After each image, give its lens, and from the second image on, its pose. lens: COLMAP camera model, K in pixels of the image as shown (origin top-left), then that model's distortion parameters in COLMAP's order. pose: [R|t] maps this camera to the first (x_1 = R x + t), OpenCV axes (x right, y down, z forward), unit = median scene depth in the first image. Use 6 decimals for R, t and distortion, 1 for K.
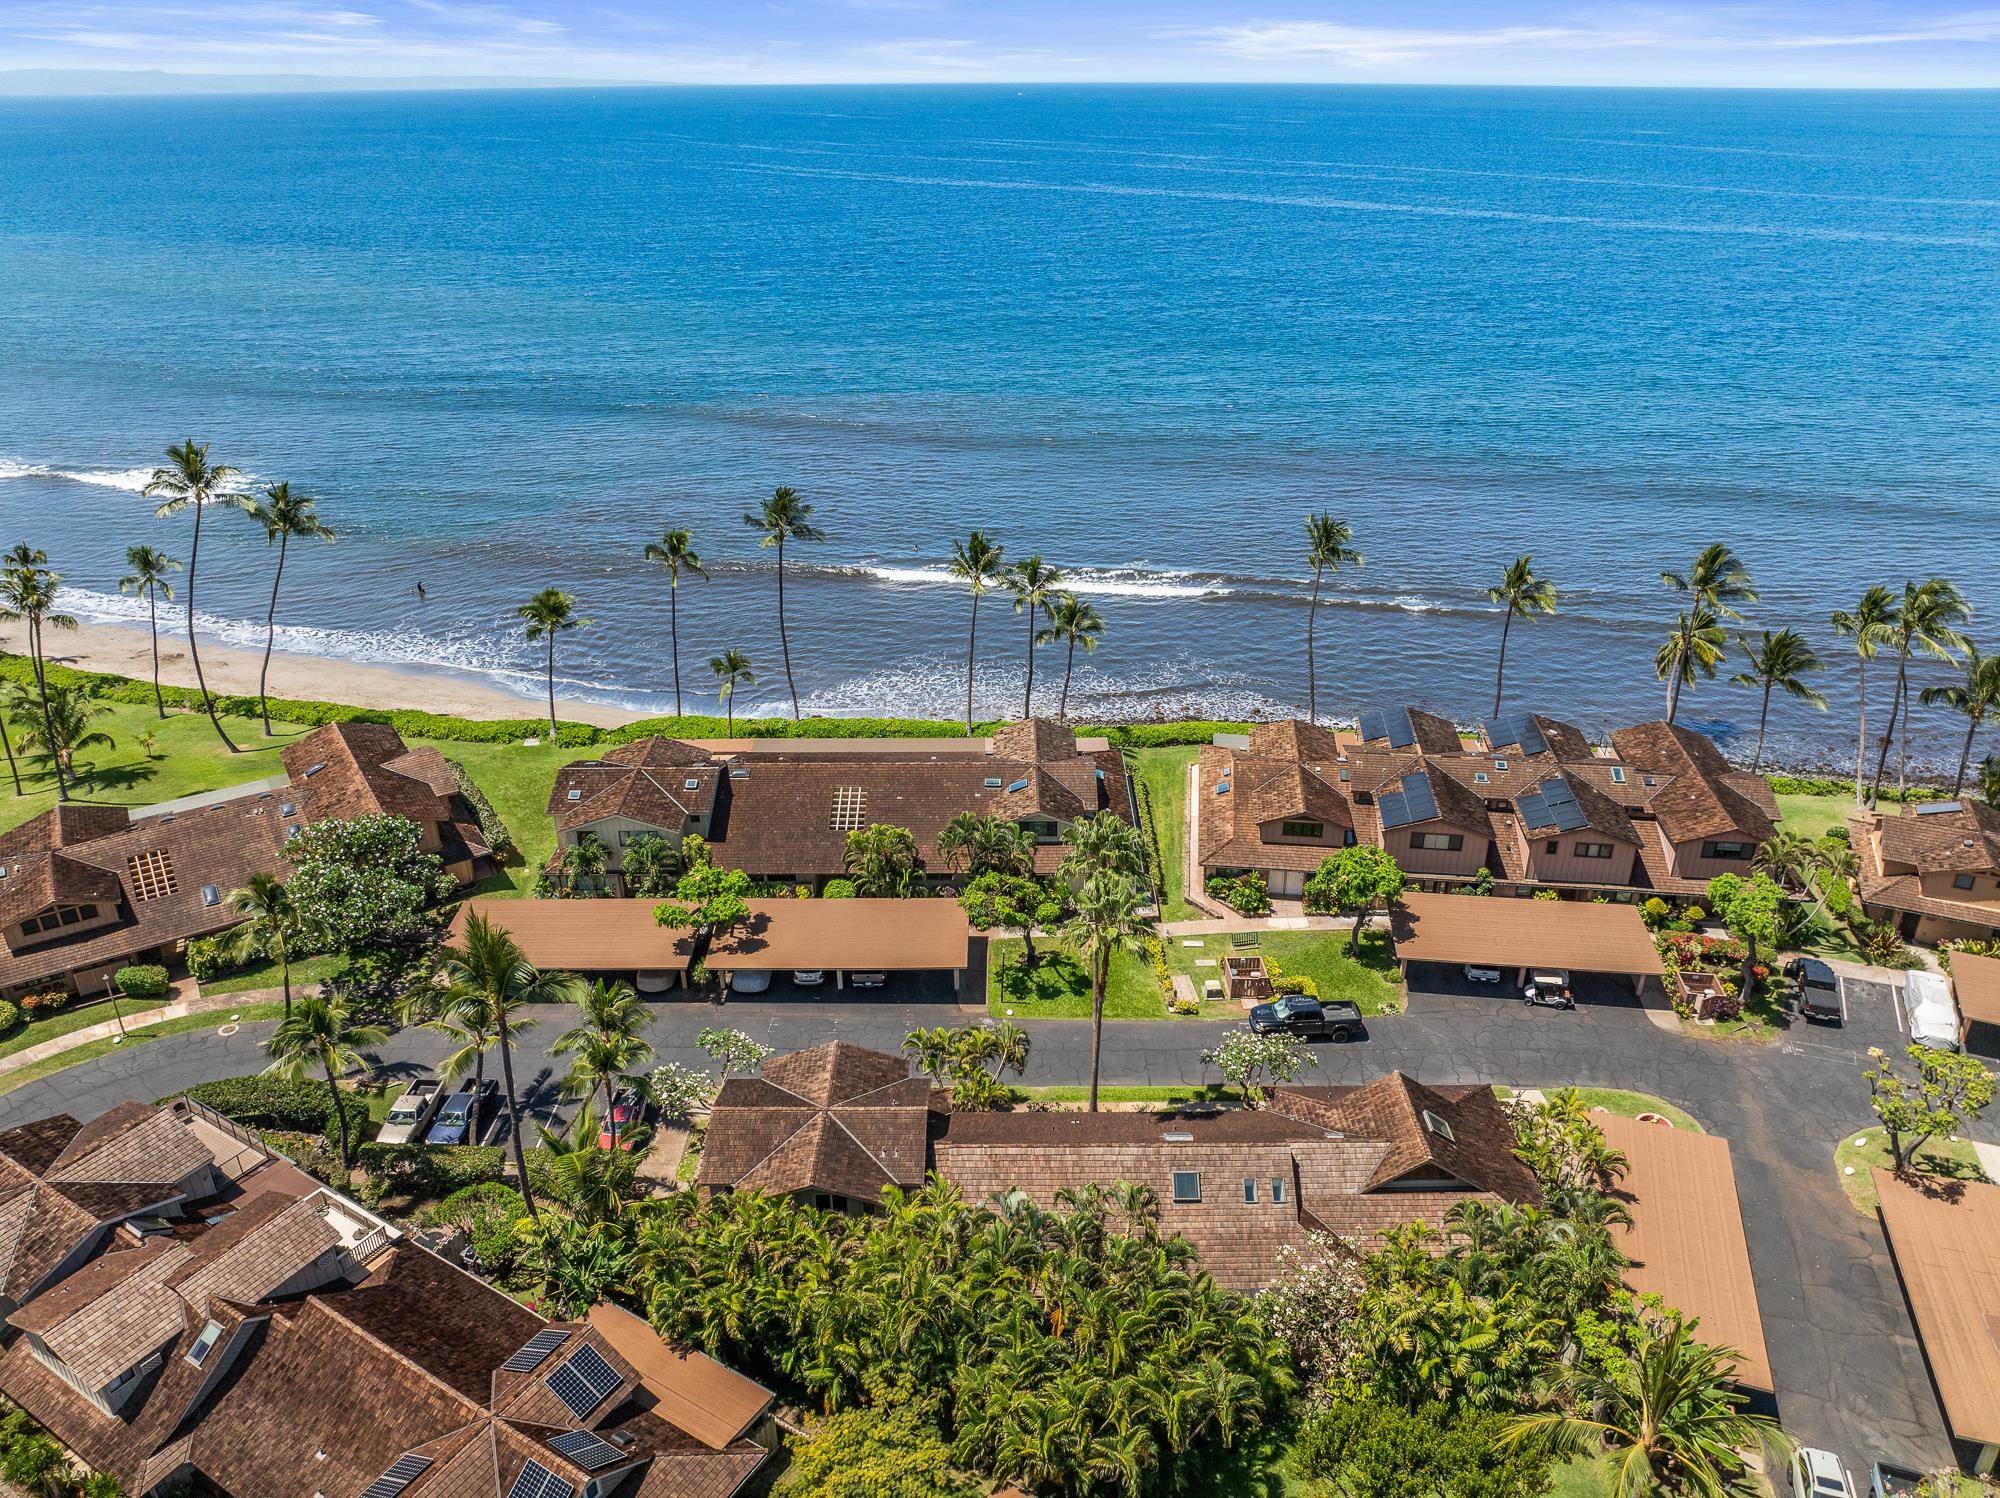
lens RADIAL K [[1415.1, 0, 998.9], [0, 1415.1, 745.3], [0, 0, 1]] dist [-0.036324, 0.000069]
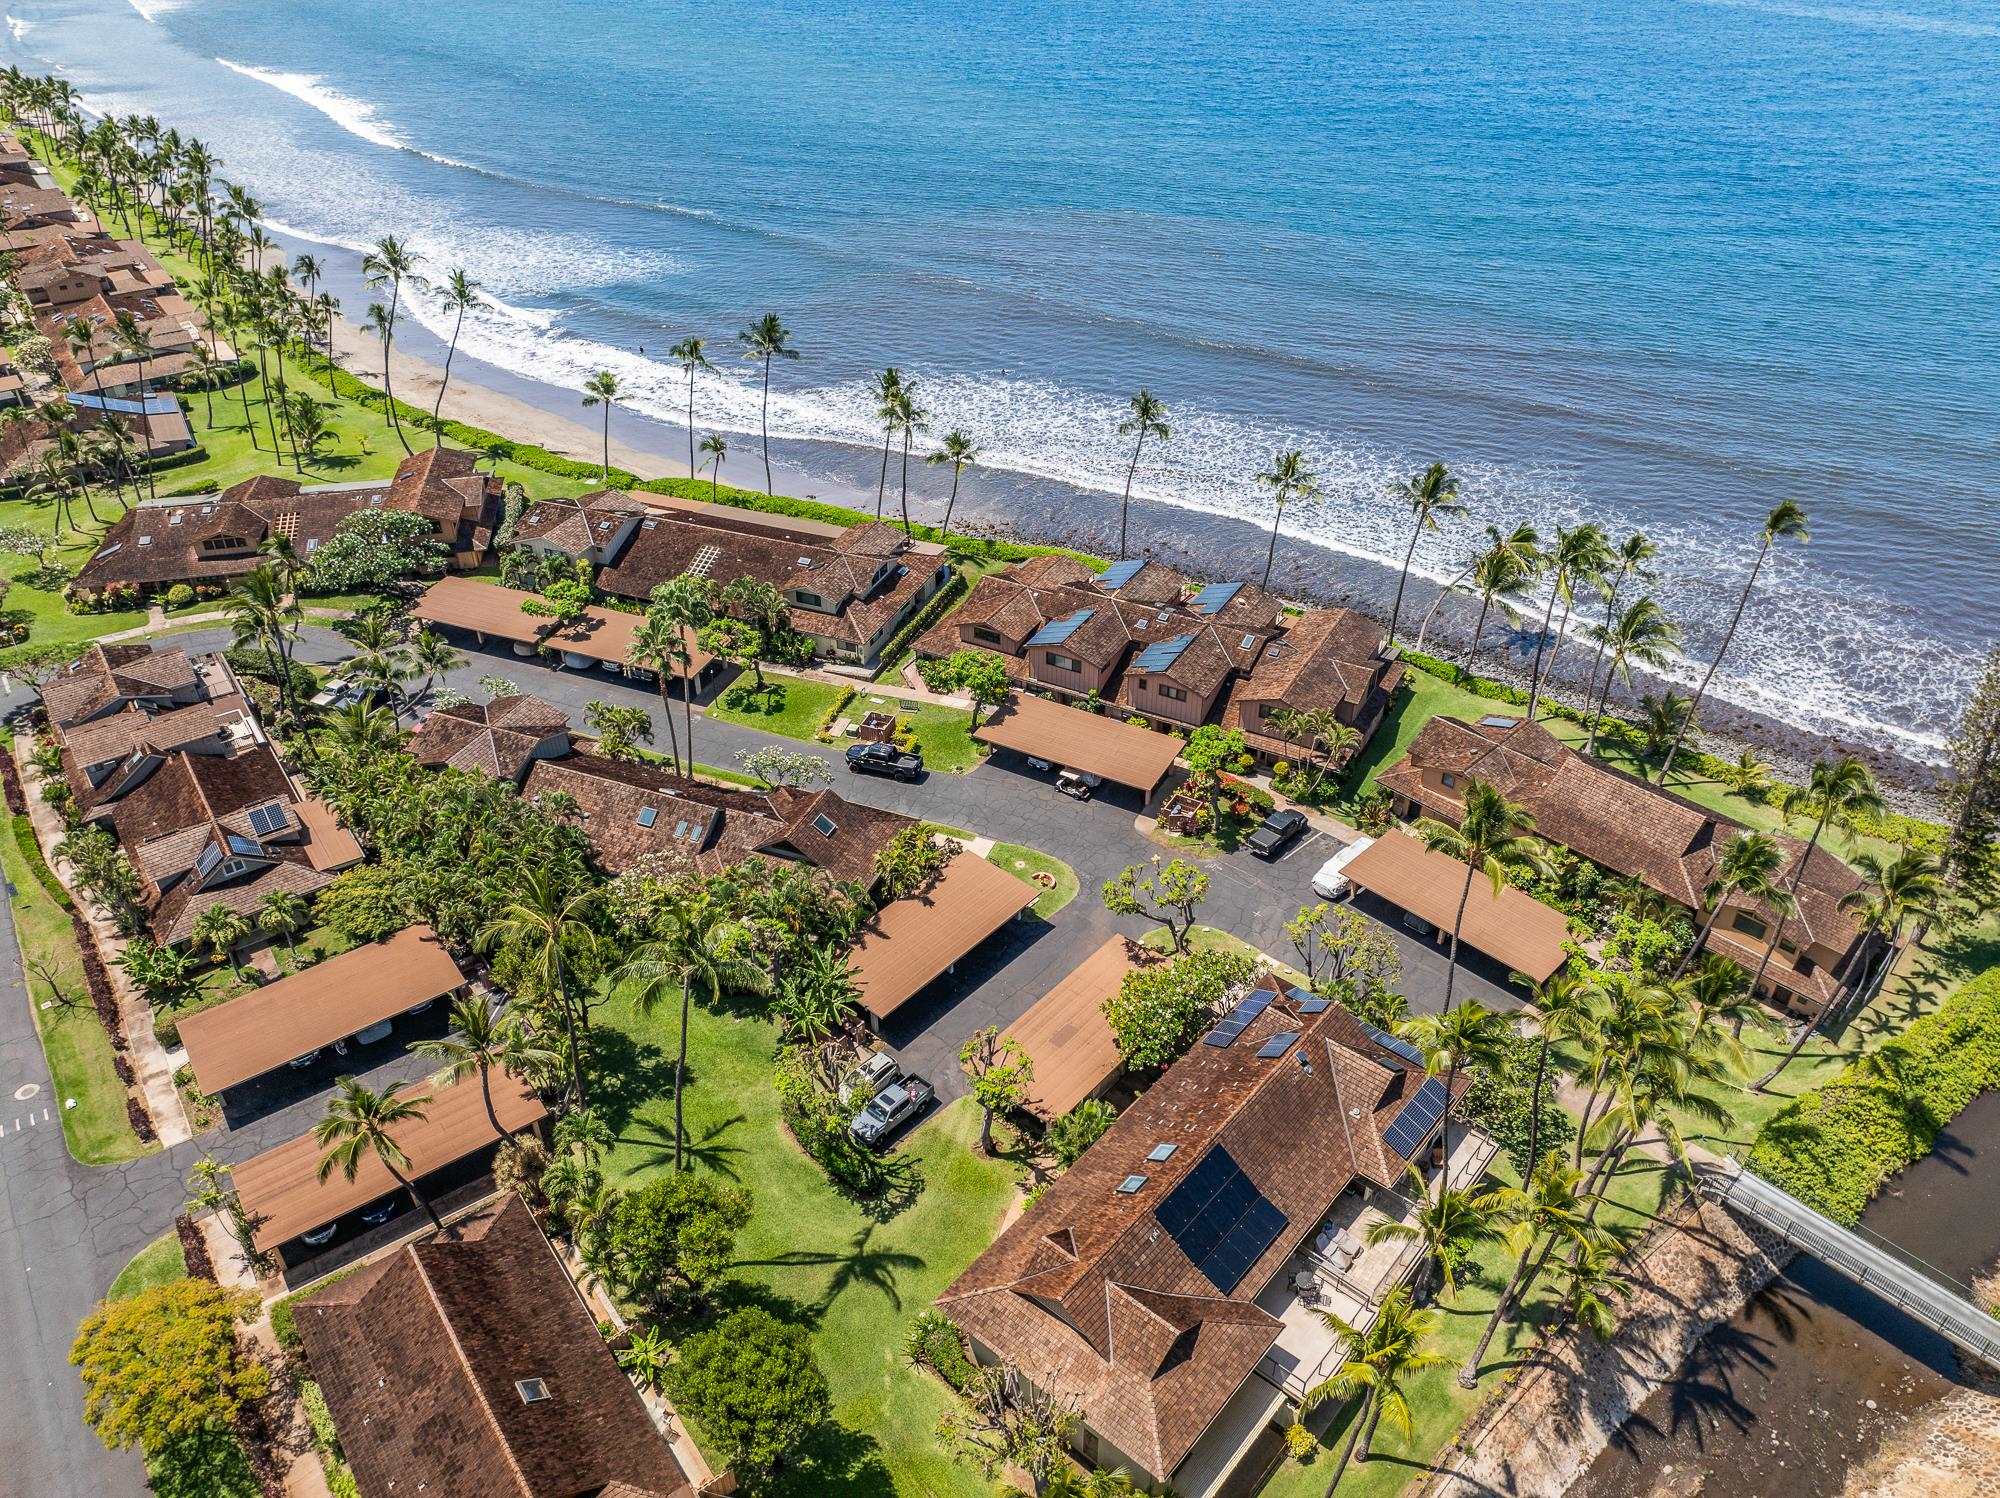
lens RADIAL K [[1415.1, 0, 996.6], [0, 1415.1, 753.0], [0, 0, 1]] dist [-0.036324, 0.000069]
pose [[0.925560, 0.213837, -0.312430, 0.724123], [-0.162861, 0.969844, 0.181324, -0.081253], [0.341782, -0.116943, 0.932475, -0.252704]]
